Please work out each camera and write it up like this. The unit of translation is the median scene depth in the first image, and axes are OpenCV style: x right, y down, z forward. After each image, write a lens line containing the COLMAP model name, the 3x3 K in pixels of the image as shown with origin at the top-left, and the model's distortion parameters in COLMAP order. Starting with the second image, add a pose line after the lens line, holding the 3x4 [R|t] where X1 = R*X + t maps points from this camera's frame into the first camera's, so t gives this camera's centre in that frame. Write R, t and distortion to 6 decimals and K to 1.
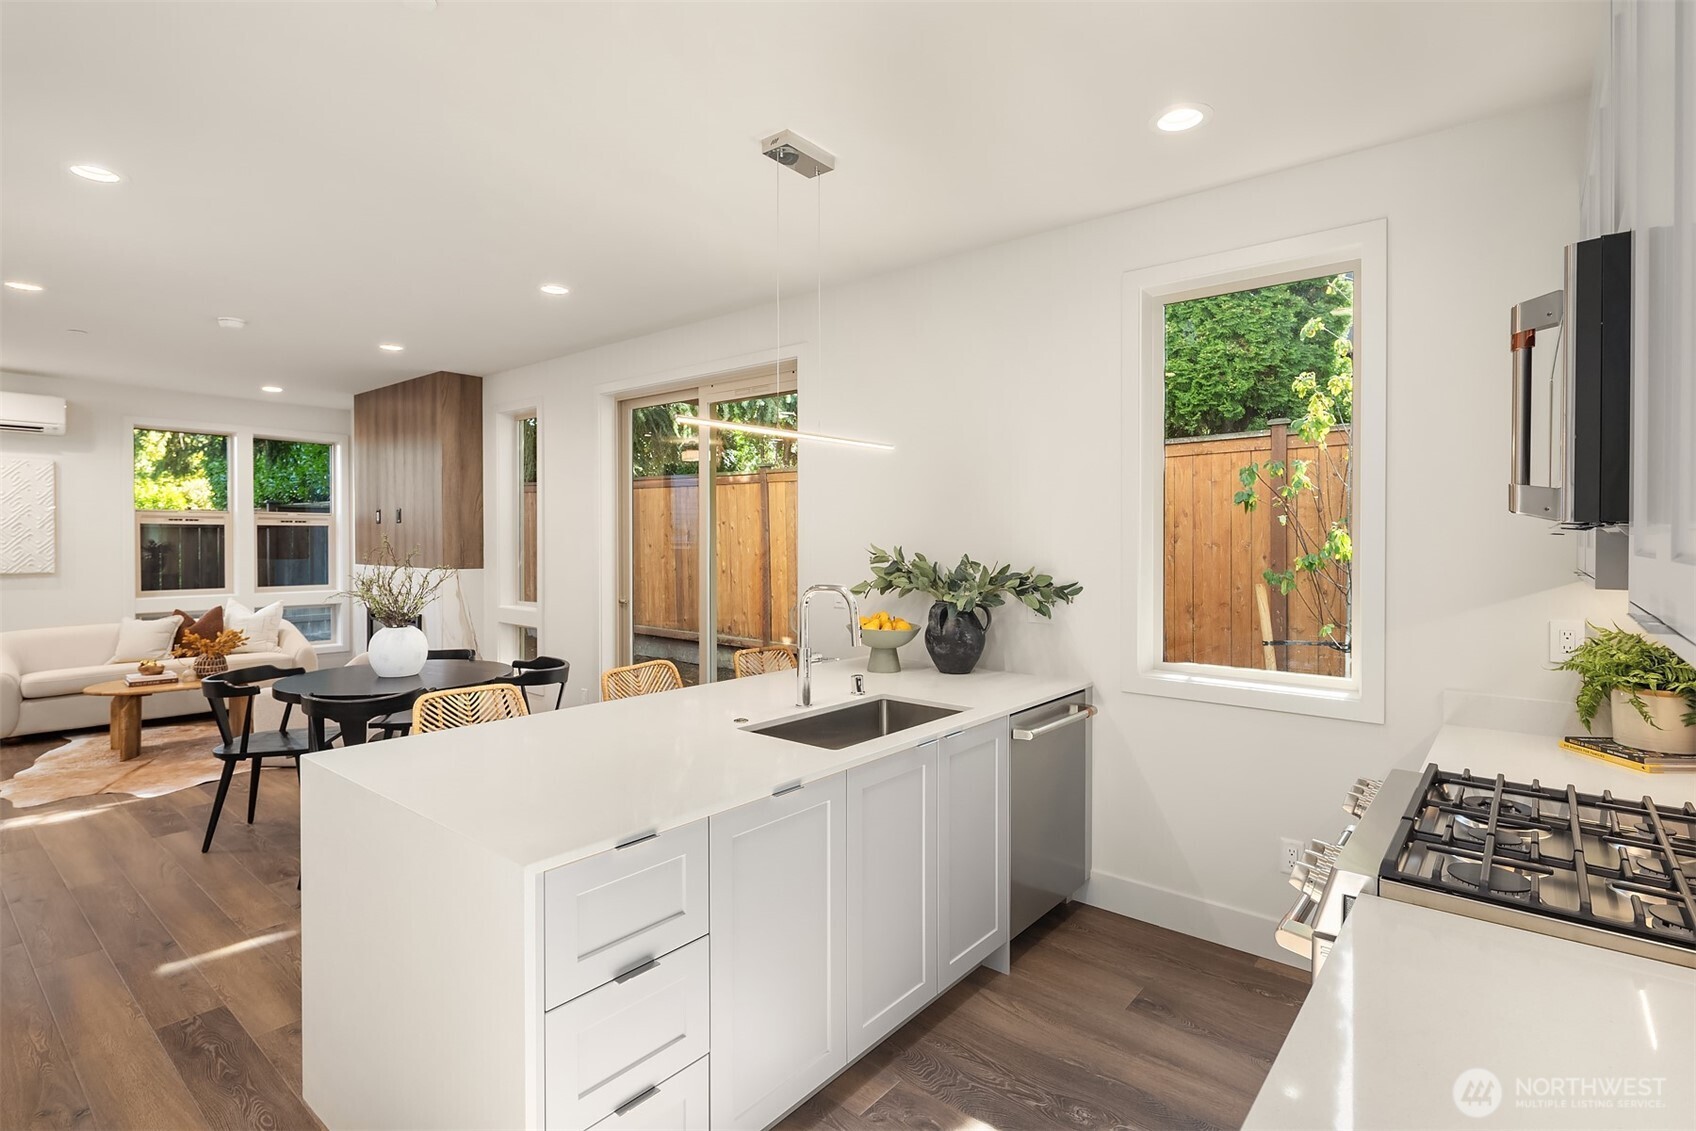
lens RADIAL K [[832.4, 0, 846.9], [0, 832.4, 551.6], [0, 0, 1]] dist [0.006334, -0.004887]
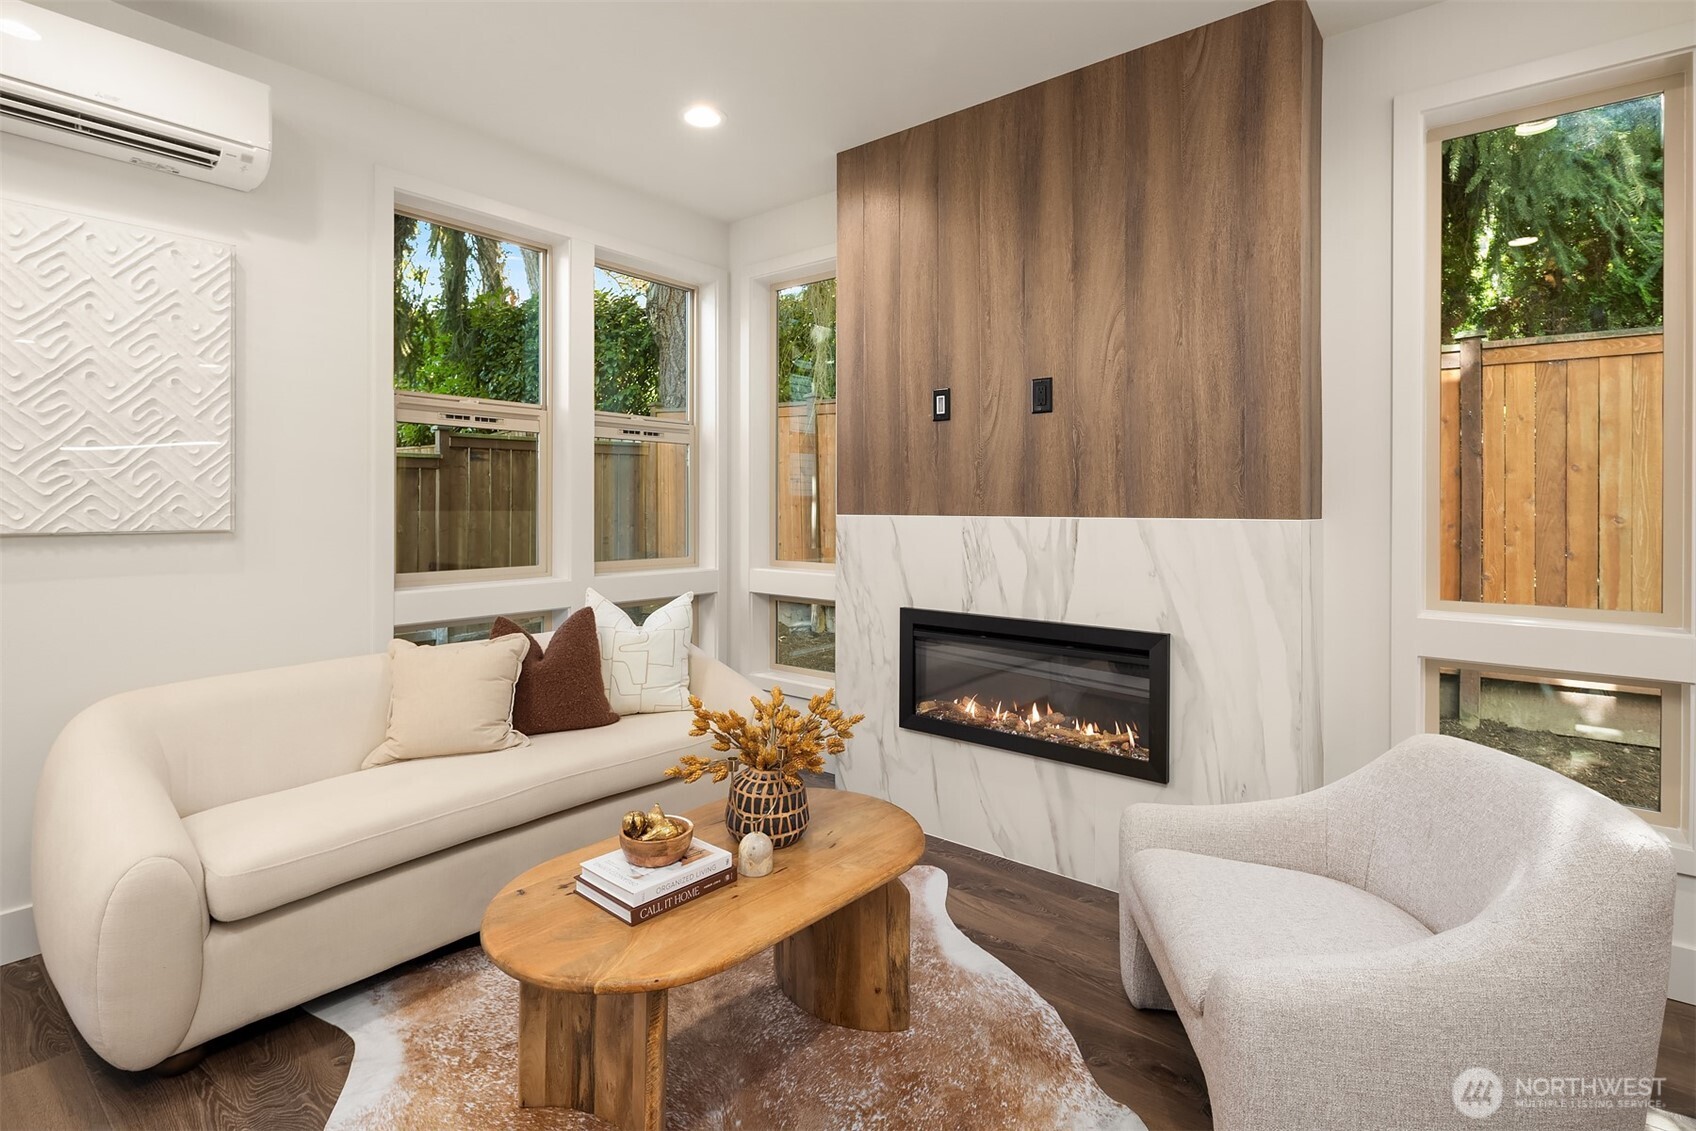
lens RADIAL K [[832.4, 0, 851.3], [0, 832.4, 517.8], [0, 0, 1]] dist [0.006334, -0.004887]
pose [[0.999927, -0.002156, 0.011902, -0.634001], [0.002237, 0.999974, -0.006785, 0.021476], [-0.011887, 0.006811, 0.999906, 0.575248]]
